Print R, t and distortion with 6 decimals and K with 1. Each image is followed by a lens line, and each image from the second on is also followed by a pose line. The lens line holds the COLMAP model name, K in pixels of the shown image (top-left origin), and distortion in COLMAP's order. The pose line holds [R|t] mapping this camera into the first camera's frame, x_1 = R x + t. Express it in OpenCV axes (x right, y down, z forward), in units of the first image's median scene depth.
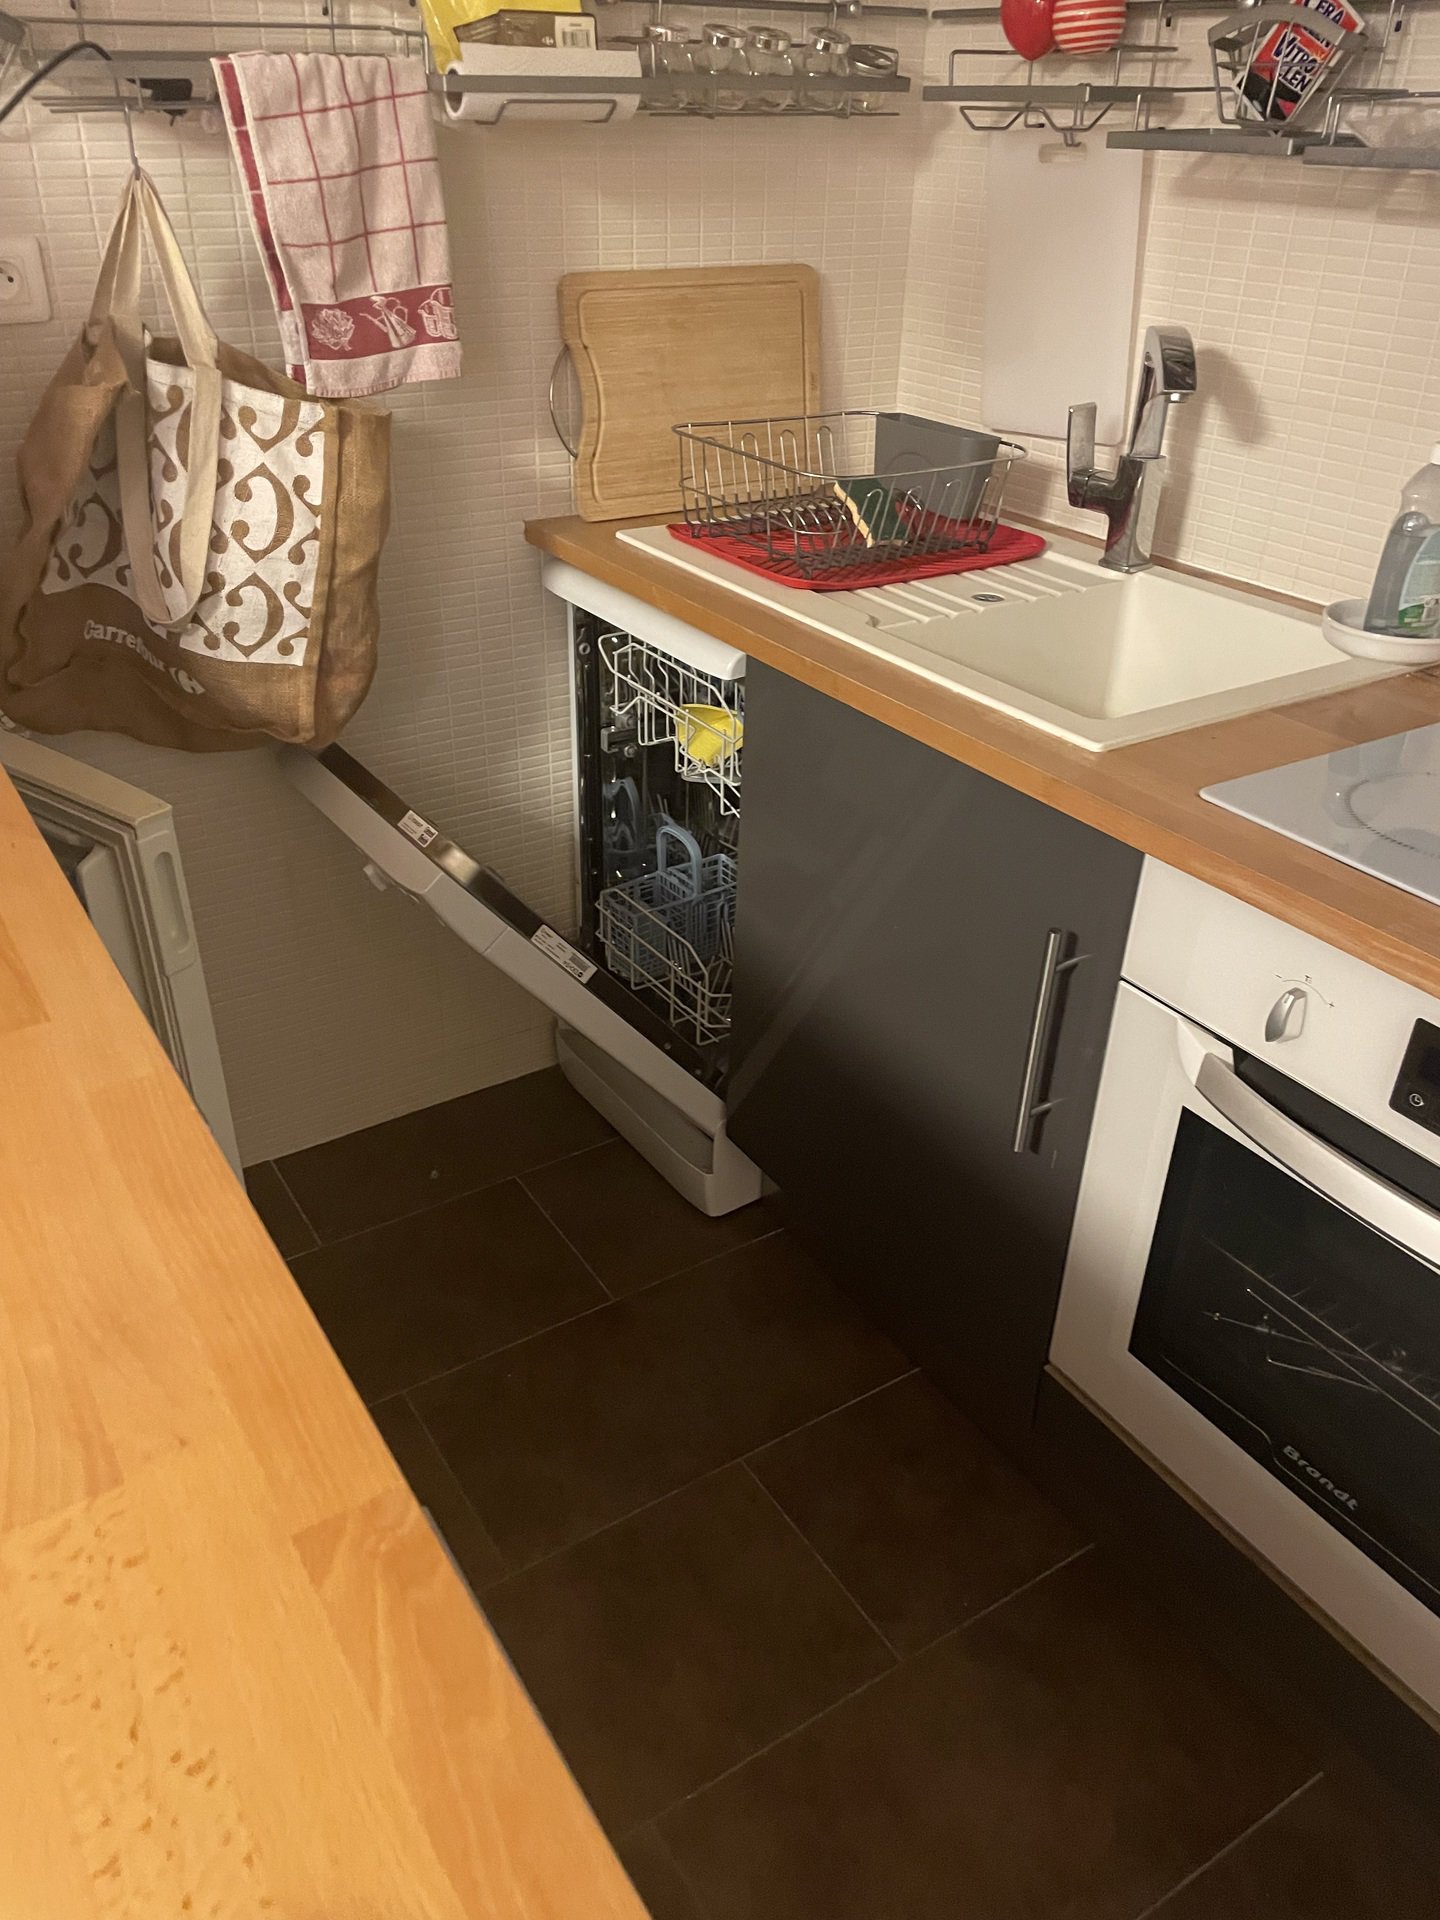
lens RADIAL K [[1437.6, 0, 707.5], [0, 1437.6, 958.2], [0, 0, 1]] dist [0.080789, -0.099490]
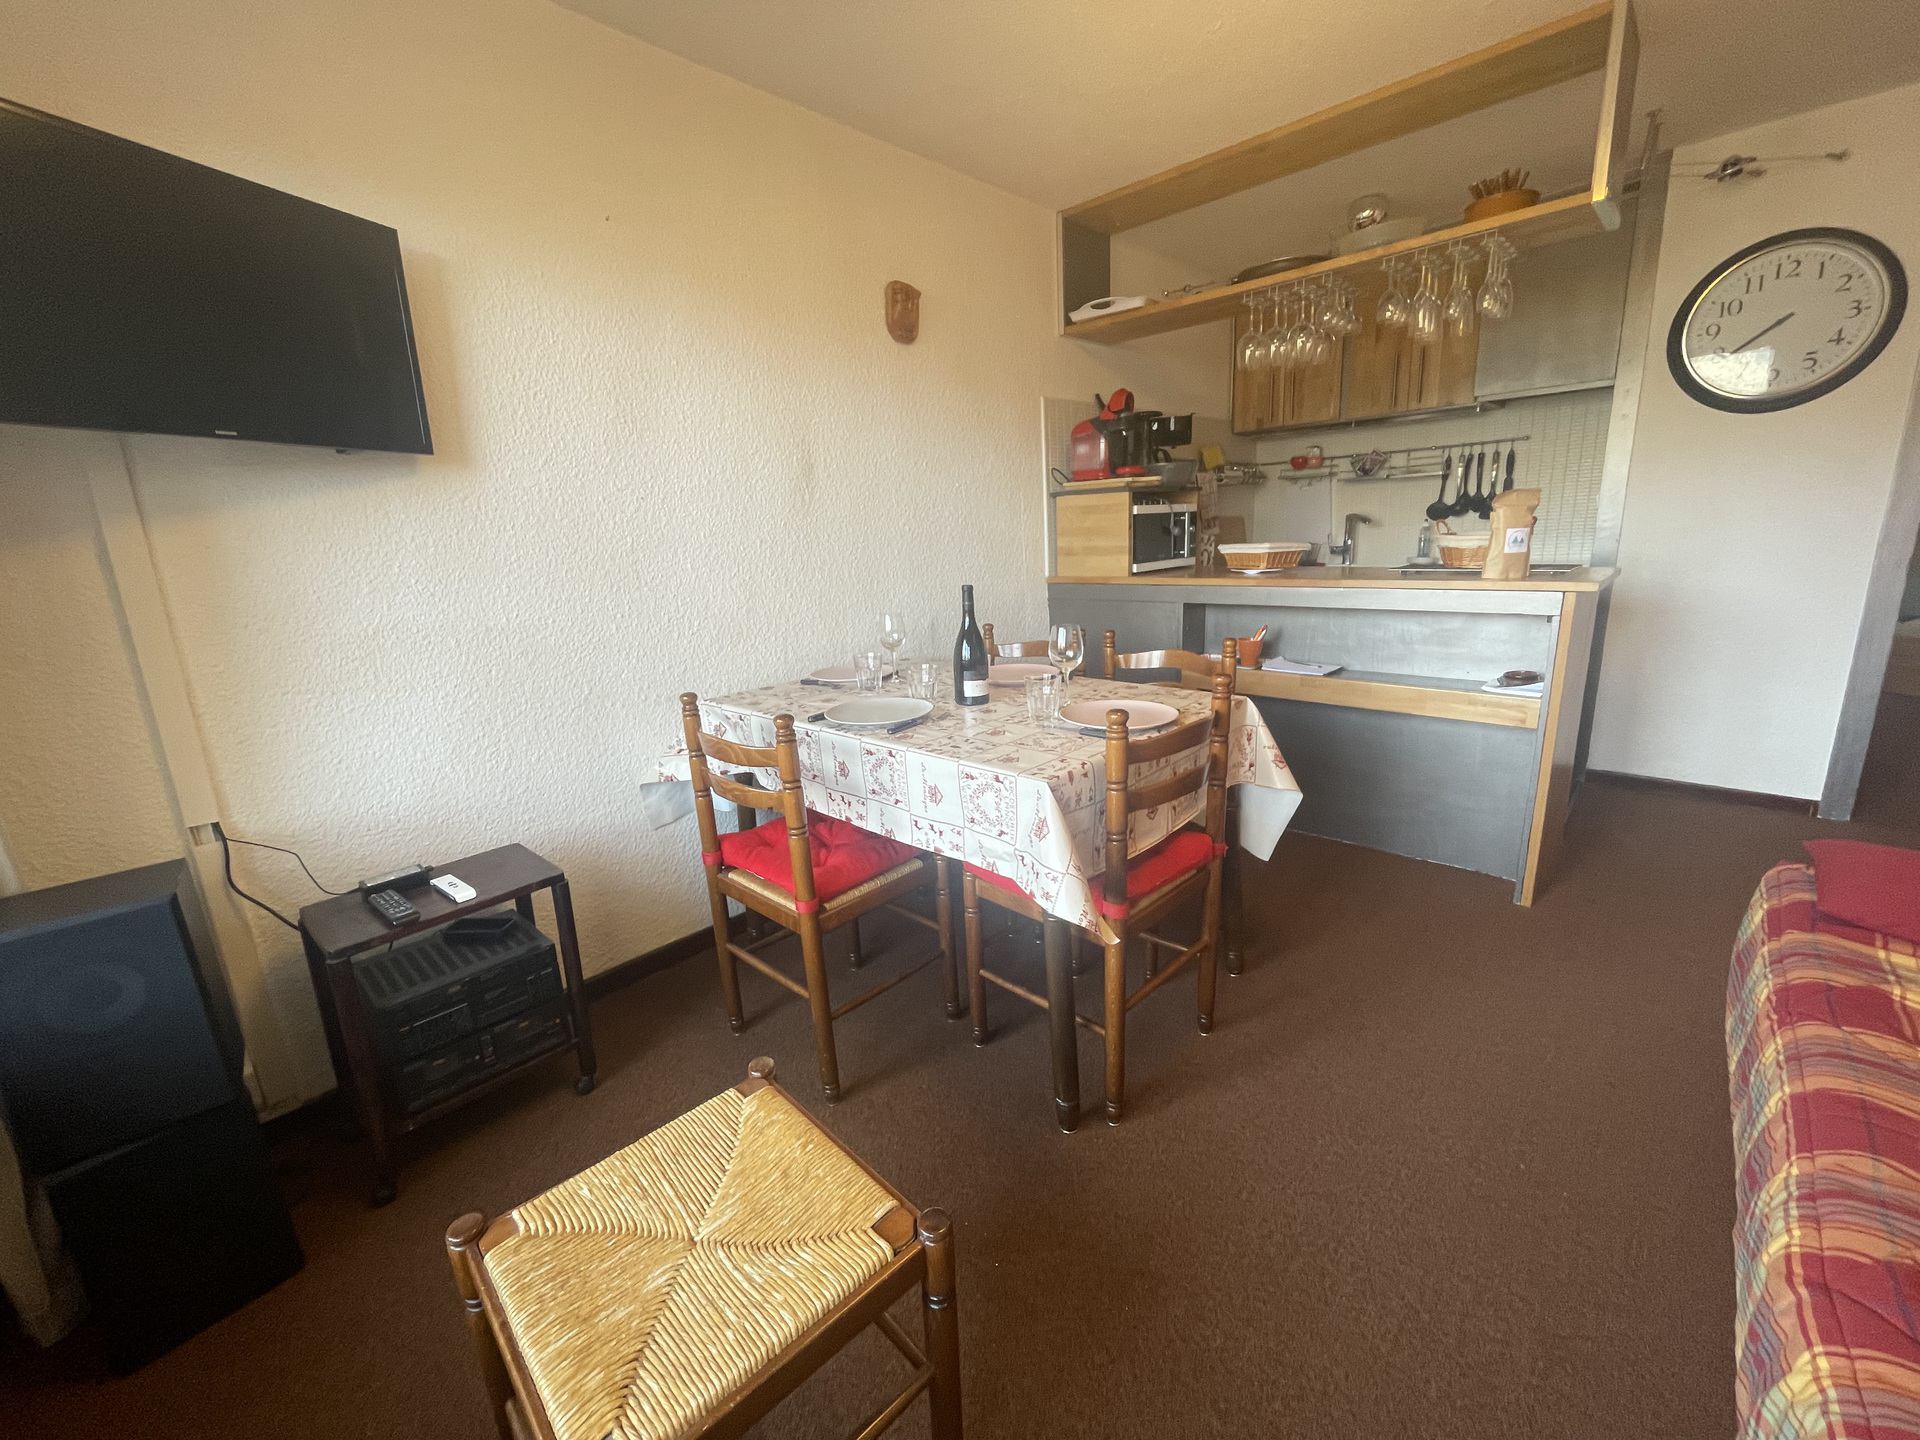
lens RADIAL K [[778.2, 0, 959.7], [0, 778.2, 717.5], [0, 0, 1]] dist [-0.003960, 0.000135]
pose [[0.969489, -0.119179, 0.214214, -1.676747], [0.177935, 0.943206, -0.280538, 0.736712], [-0.168614, 0.310094, 0.935634, -1.050072]]
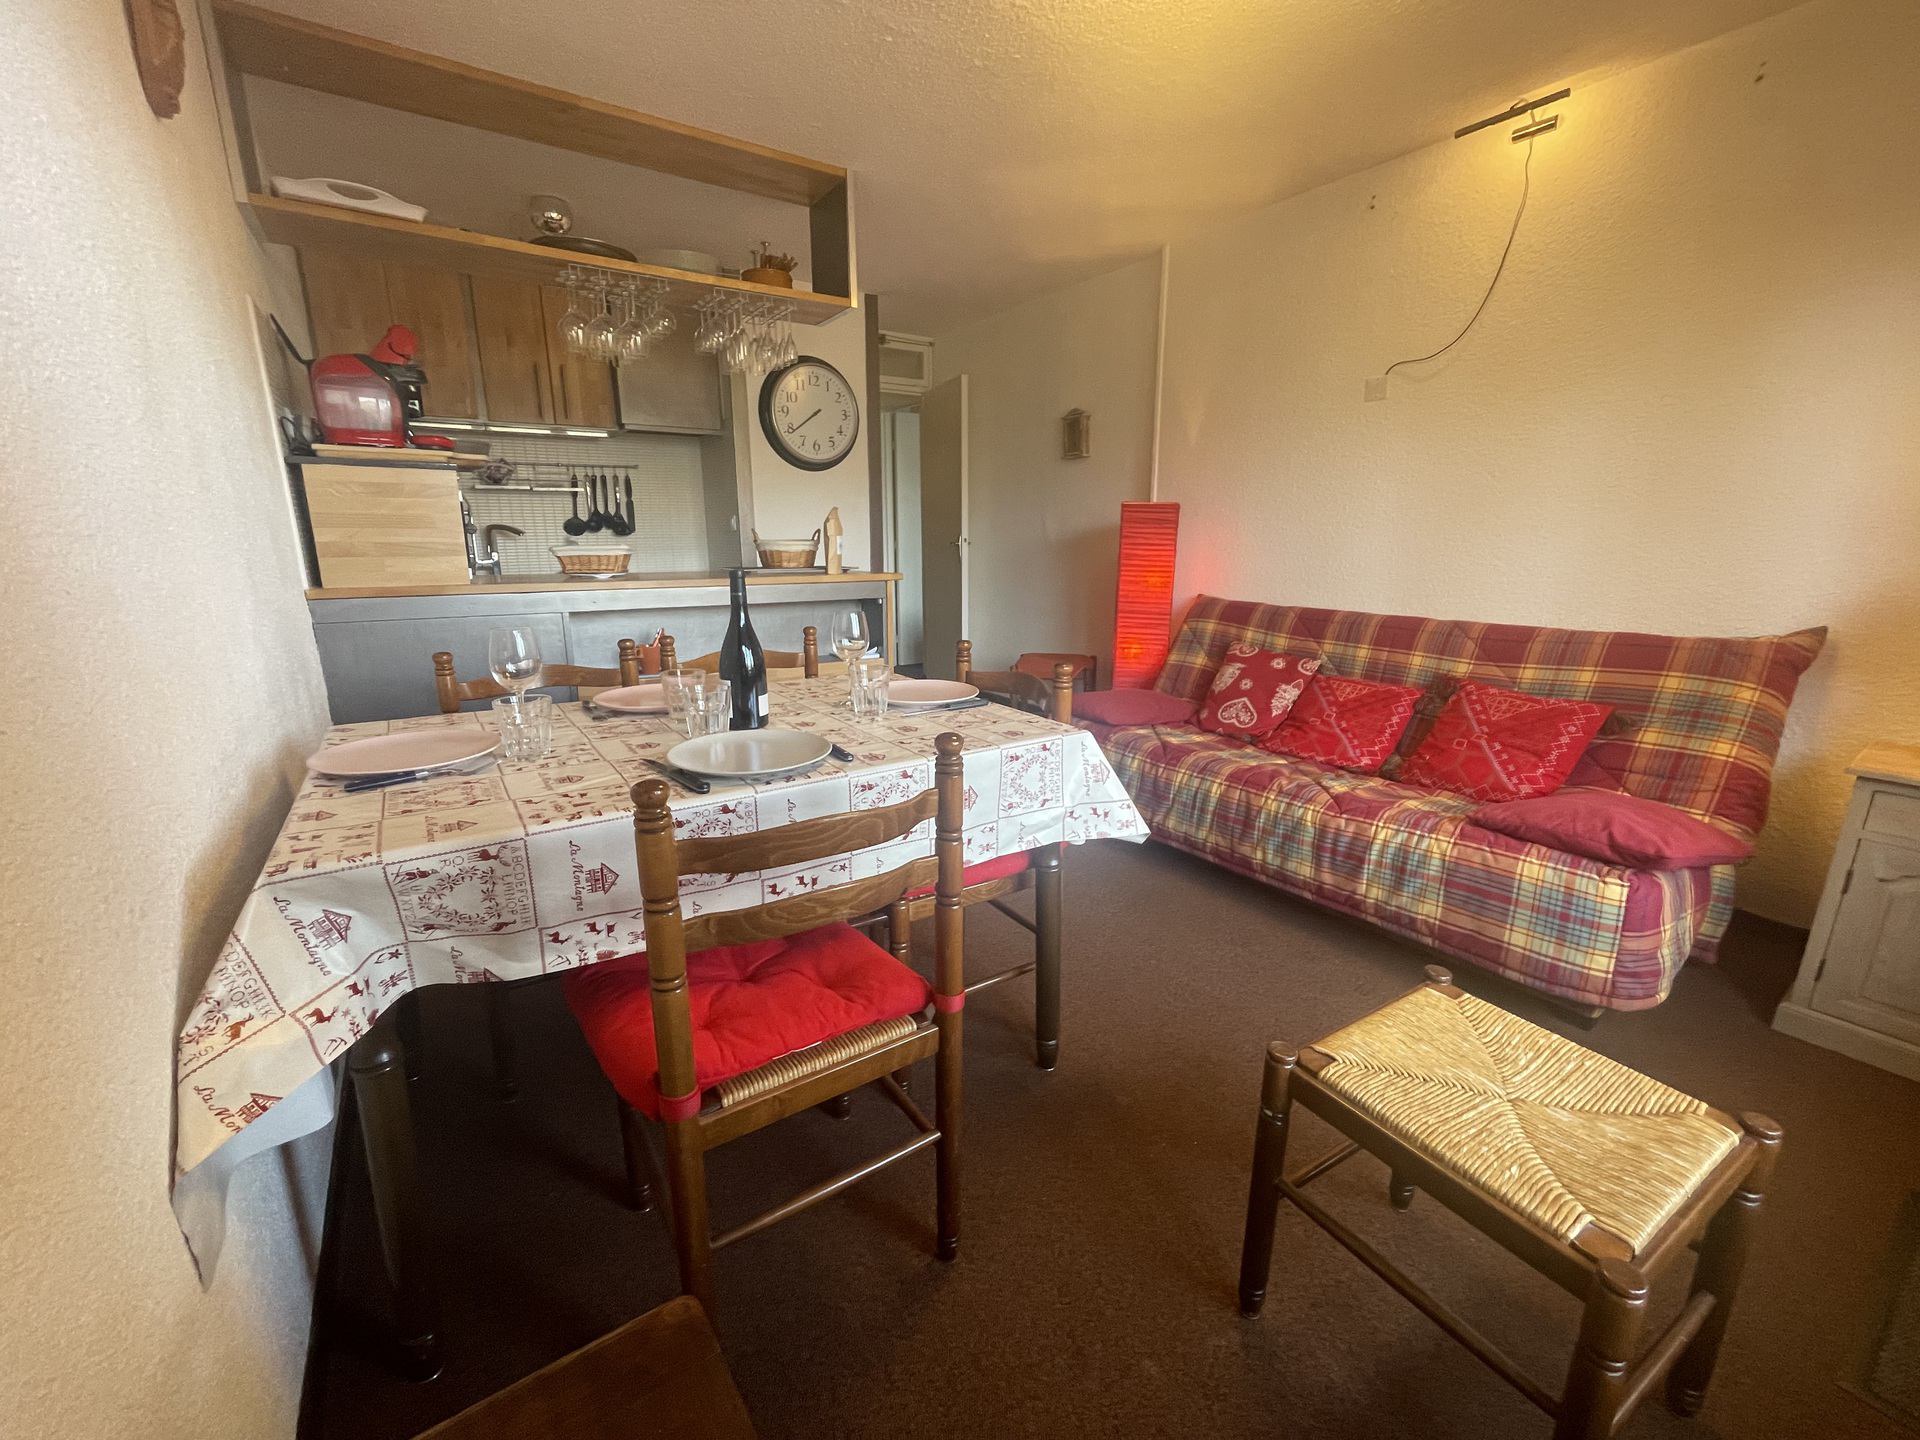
lens RADIAL K [[778.2, 0, 954.4], [0, 778.2, 720.9], [0, 0, 1]] dist [-0.003960, 0.000135]
pose [[-0.013906, -0.250765, 0.967948, -2.308001], [0.510978, 0.830312, 0.222448, 0.280654], [-0.859482, 0.497693, 0.116589, -0.222474]]
